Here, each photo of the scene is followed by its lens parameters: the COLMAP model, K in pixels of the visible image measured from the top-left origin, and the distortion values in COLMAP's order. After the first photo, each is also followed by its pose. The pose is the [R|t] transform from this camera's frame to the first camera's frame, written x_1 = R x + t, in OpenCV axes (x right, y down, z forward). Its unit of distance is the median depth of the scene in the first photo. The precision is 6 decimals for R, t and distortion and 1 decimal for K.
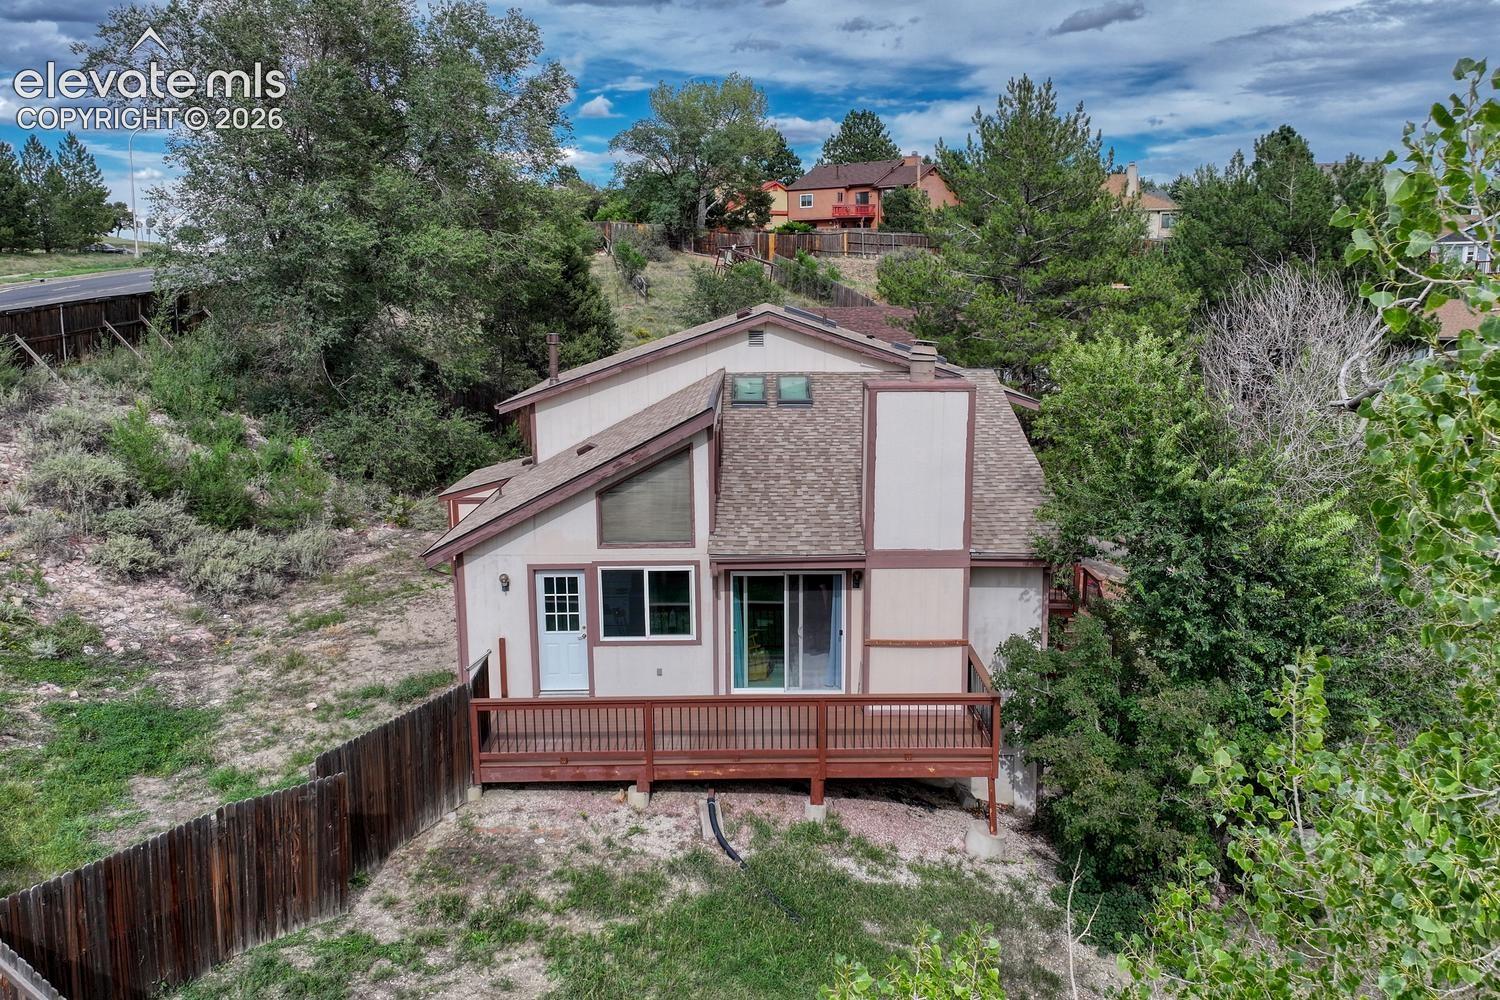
lens RADIAL K [[1242.5, 0, 751.9], [0, 1242.5, 505.7], [0, 0, 1]] dist [0.052760, -0.032896]
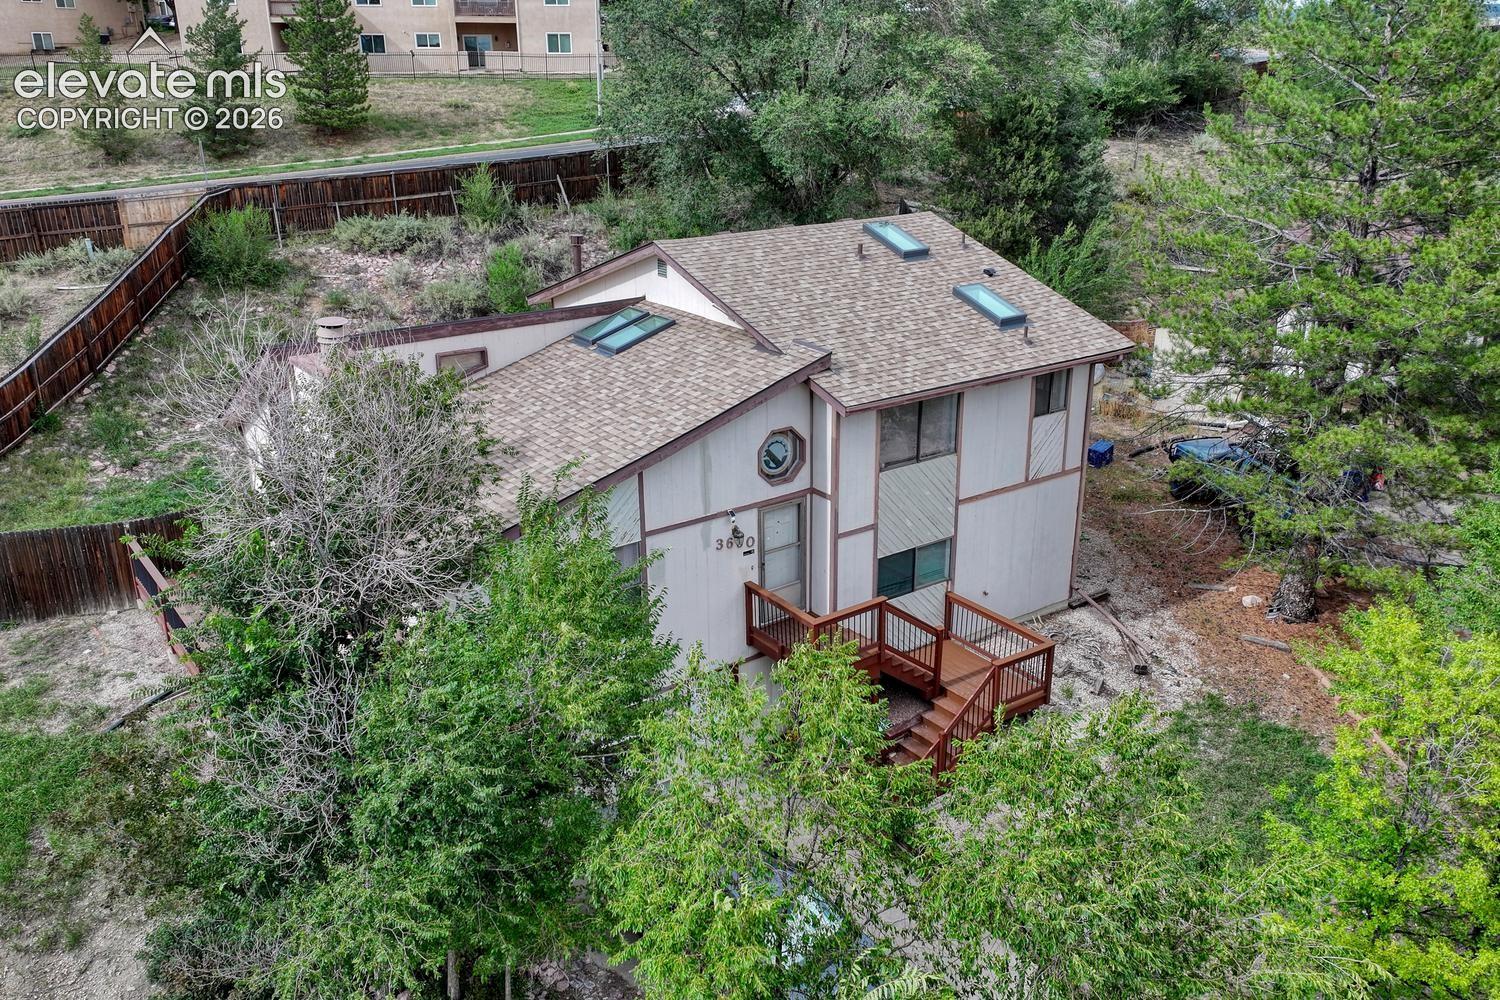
lens RADIAL K [[1242.5, 0, 755.1], [0, 1242.5, 495.4], [0, 0, 1]] dist [0.052760, -0.032896]
pose [[0.580495, 0.280614, -0.764383, 1.024268], [-0.146591, 0.959419, 0.240888, -0.265998], [0.800960, -0.027783, 0.598073, 0.652477]]
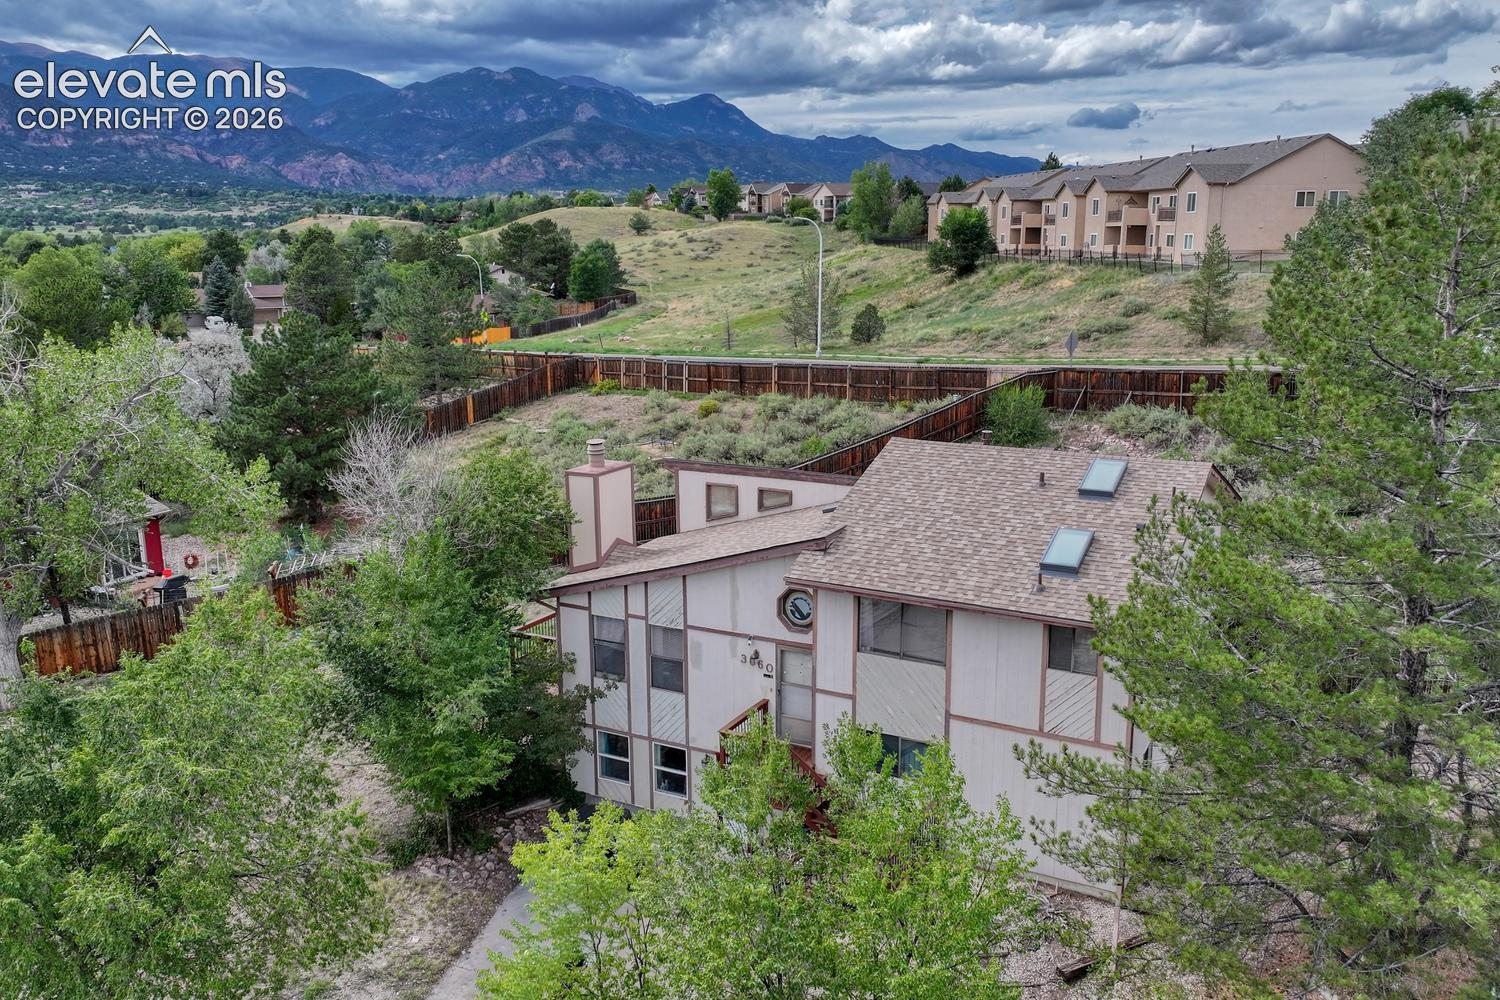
lens RADIAL K [[1242.5, 0, 748.4], [0, 1242.5, 490.9], [0, 0, 1]] dist [0.052760, -0.032896]
pose [[-0.484858, 0.189607, -0.853793, 1.332330], [-0.149625, 0.943842, 0.294575, -0.534747], [0.861699, 0.270575, -0.429259, 1.747218]]
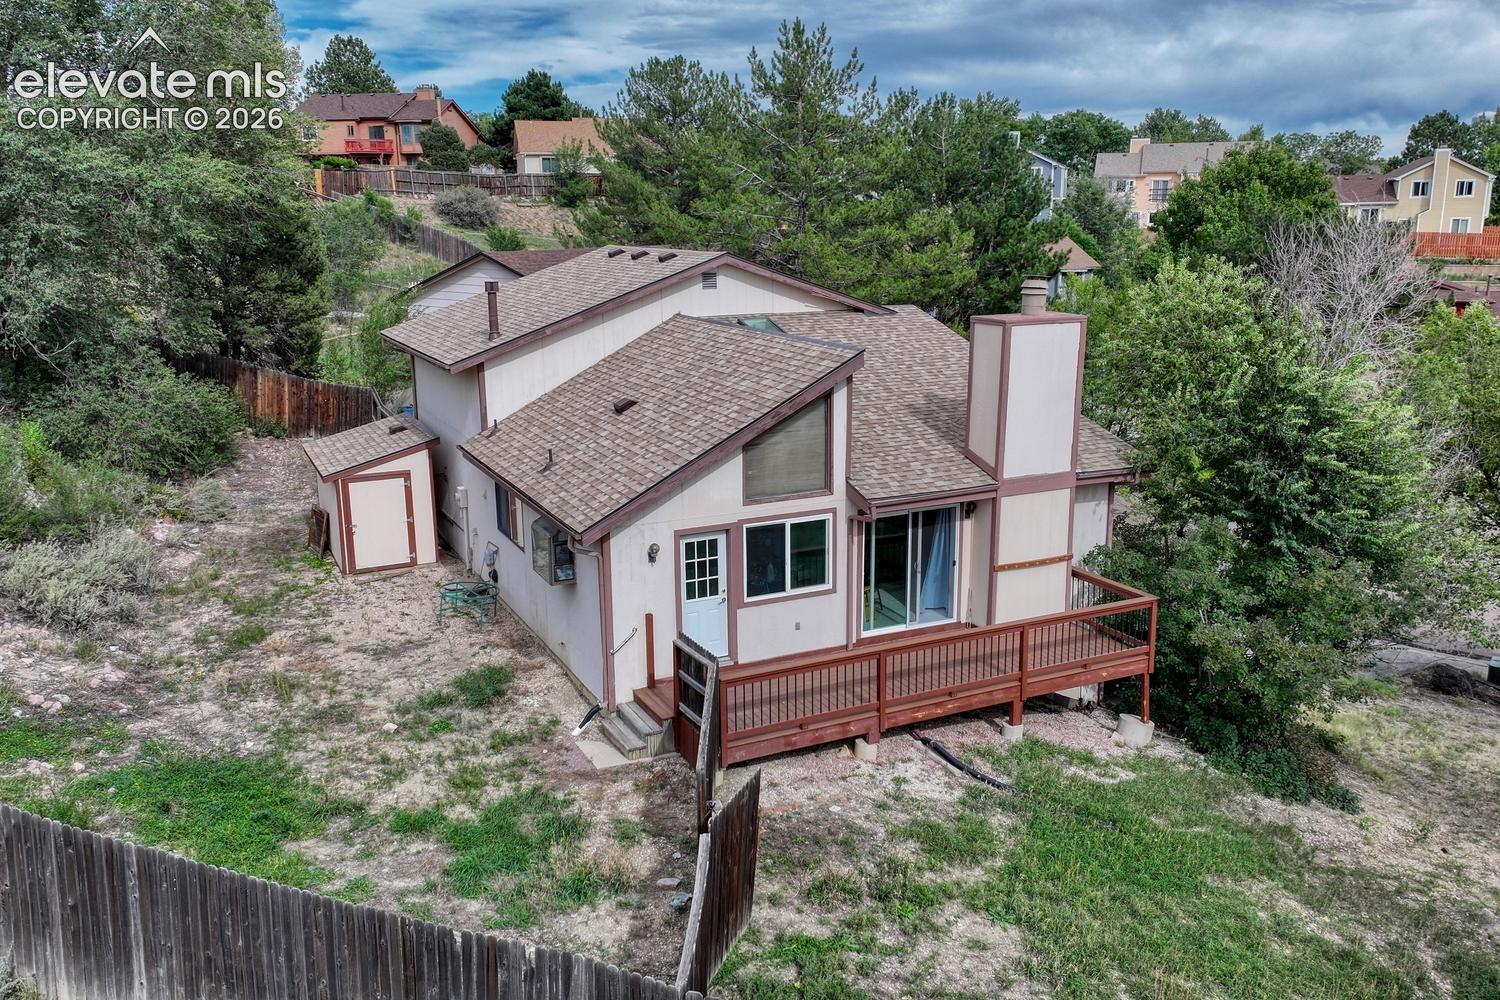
lens RADIAL K [[1242.5, 0, 756.6], [0, 1242.5, 506.0], [0, 0, 1]] dist [0.052760, -0.032896]
pose [[0.897276, -0.102632, 0.429375, -0.515507], [0.083401, 0.994496, 0.063427, -0.024220], [-0.433521, -0.021101, 0.900896, 0.141428]]
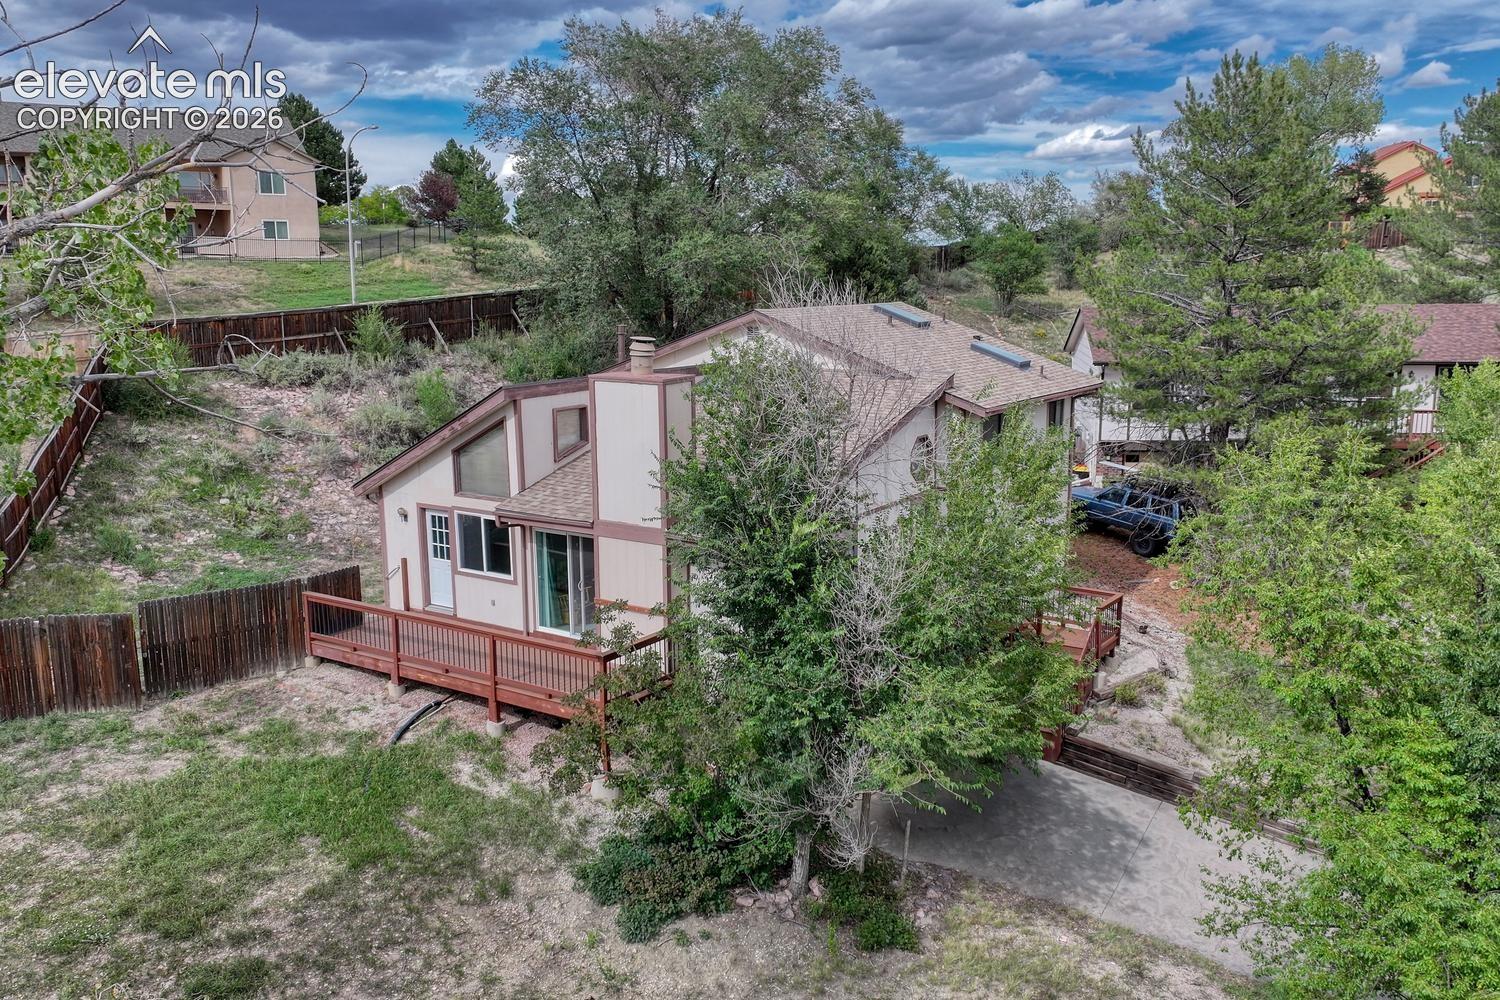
lens RADIAL K [[1242.5, 0, 751.0], [0, 1242.5, 504.4], [0, 0, 1]] dist [0.052760, -0.032896]
pose [[0.824863, 0.105405, -0.555420, 0.809933], [-0.102436, 0.994069, 0.036521, -0.033034], [0.555975, 0.026770, 0.830768, 0.123747]]
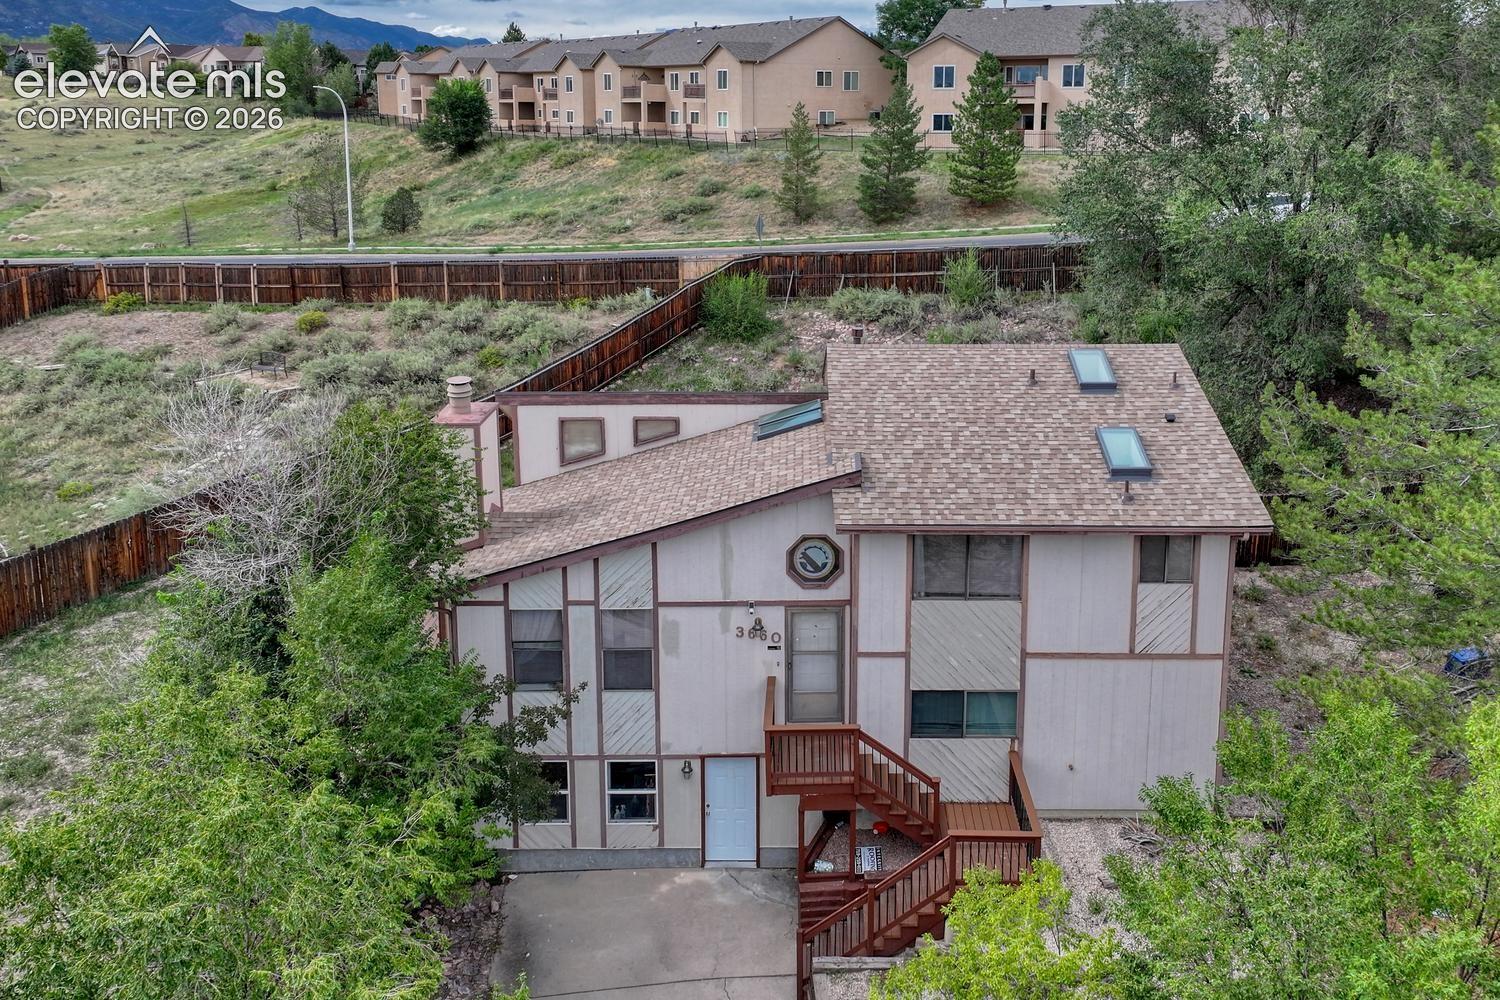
lens RADIAL K [[1315.3, 0, 806.6], [0, 1315.3, 352.4], [0, 0, 1]] dist [0.038256, -0.025326]
pose [[0.005796, 0.193128, -0.981156, 1.301995], [-0.185409, 0.964368, 0.188728, -0.432129], [0.982644, 0.180821, 0.041397, 1.195500]]
